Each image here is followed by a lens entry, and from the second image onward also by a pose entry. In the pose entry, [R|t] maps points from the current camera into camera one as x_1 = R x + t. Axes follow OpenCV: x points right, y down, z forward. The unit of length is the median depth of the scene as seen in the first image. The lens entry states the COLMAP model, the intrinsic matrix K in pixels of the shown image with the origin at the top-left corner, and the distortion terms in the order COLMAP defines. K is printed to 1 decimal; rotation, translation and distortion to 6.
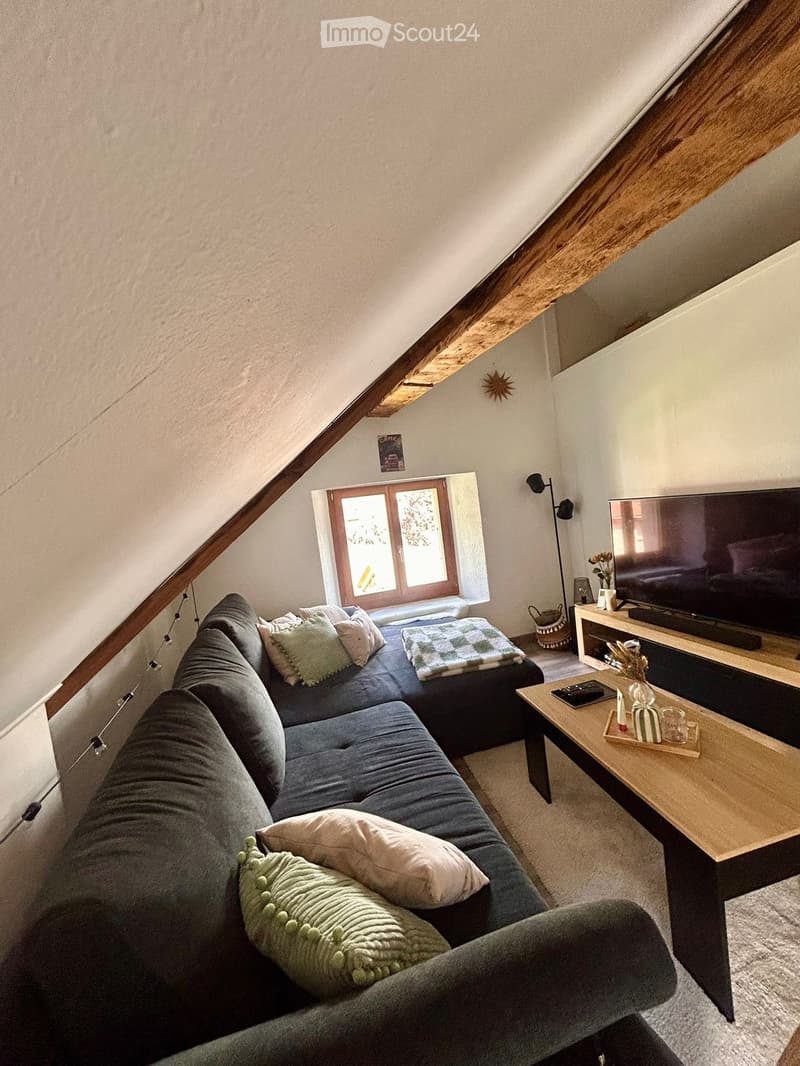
lens RADIAL K [[434.9, 0, 399.2], [0, 434.9, 530.9], [0, 0, 1]] dist [0.001526, -0.000028]
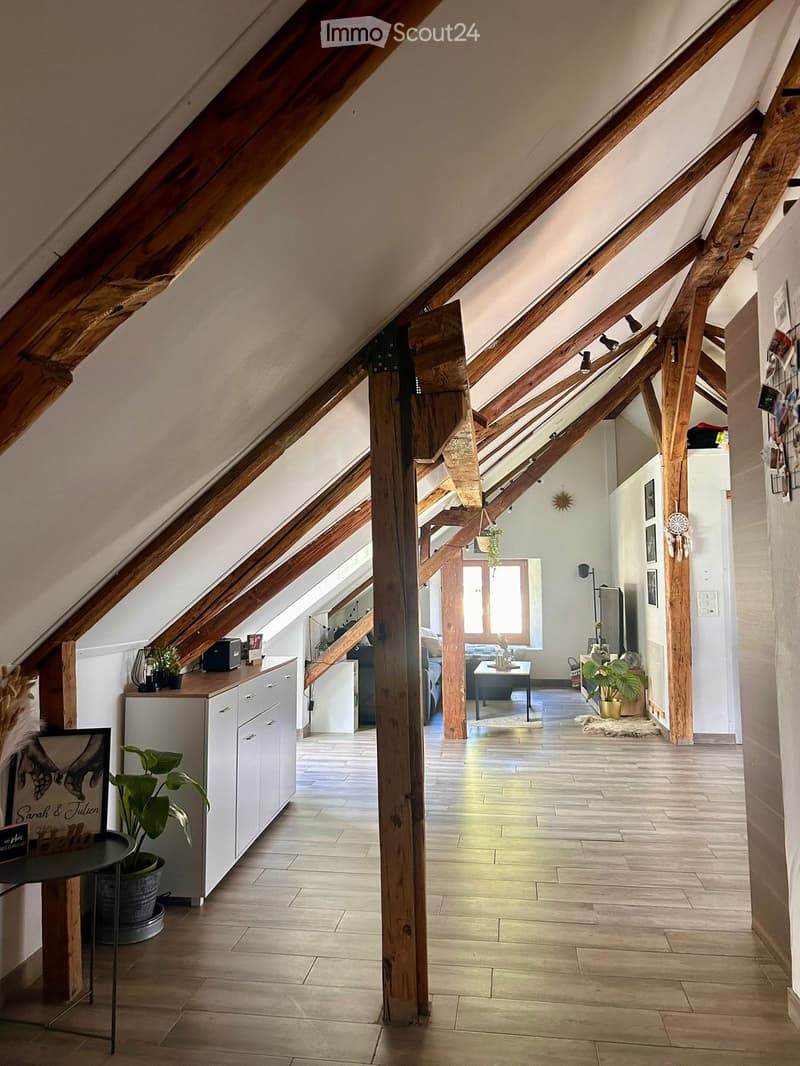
lens RADIAL K [[803.5, 0, 389.7], [0, 803.5, 528.6], [0, 0, 1]] dist [0.048113, -0.051621]
pose [[0.913872, 0.082544, -0.397524, 1.030197], [-0.122221, 0.989628, -0.075483, 0.040151], [0.387170, 0.117567, 0.914482, -2.217794]]
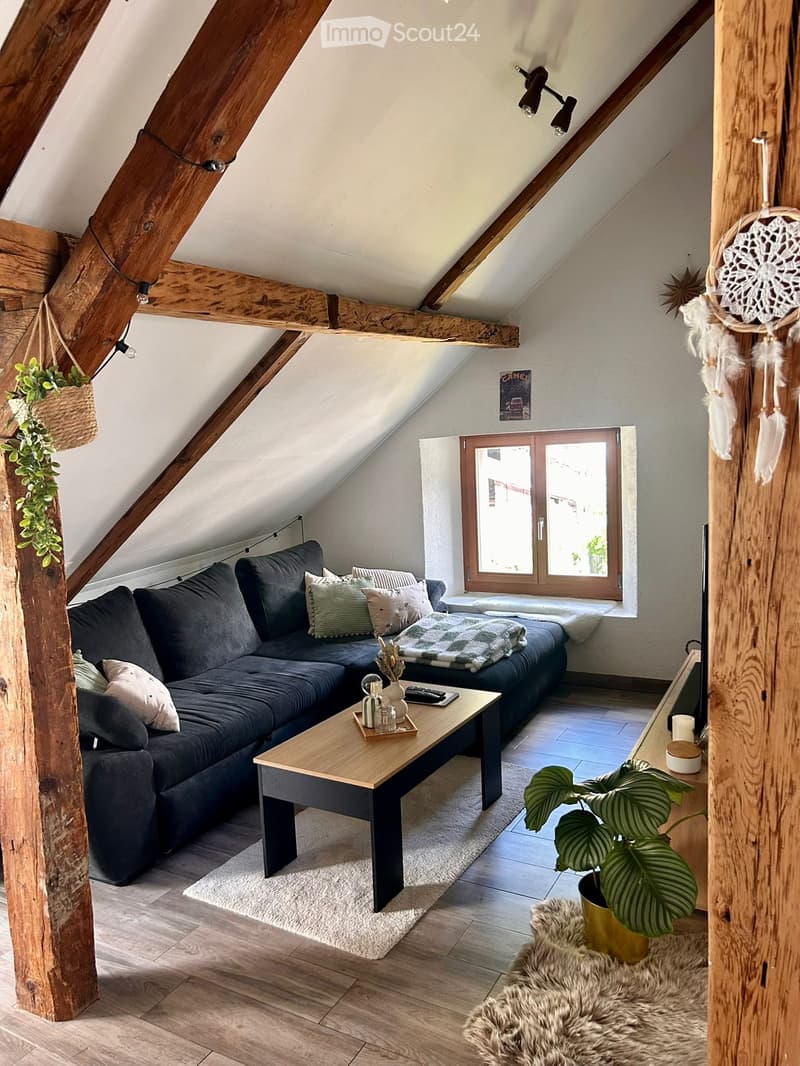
lens RADIAL K [[803.5, 0, 389.7], [0, 803.5, 528.6], [0, 0, 1]] dist [0.048113, -0.051621]
pose [[0.717719, 0.155245, -0.678807, 1.029211], [-0.081673, 0.986870, 0.139345, -0.161014], [0.691527, -0.044570, 0.720974, -0.223839]]
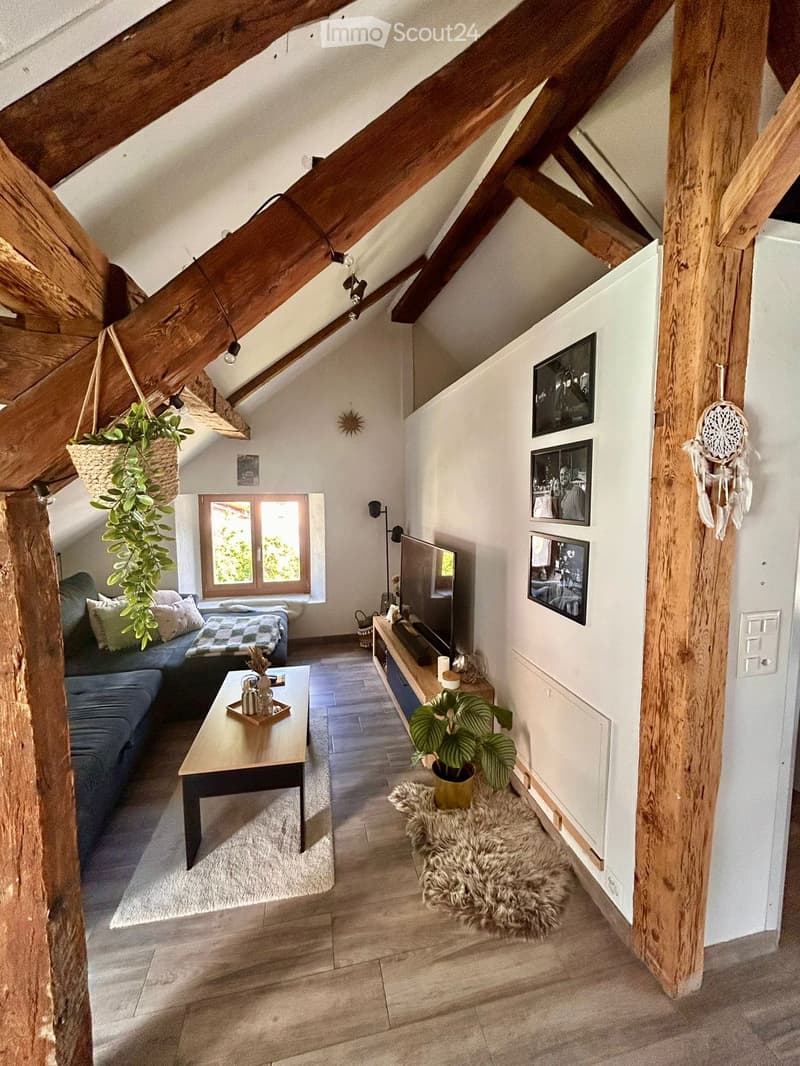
lens RADIAL K [[431.0, 0, 400.0], [0, 431.0, 533.0], [0, 0, 1]] dist [-0.001023, 0.000375]
pose [[0.992691, 0.118646, -0.022079, 0.558502], [-0.117856, 0.992442, 0.034189, -0.124739], [0.025968, -0.031337, 0.999171, -0.228582]]
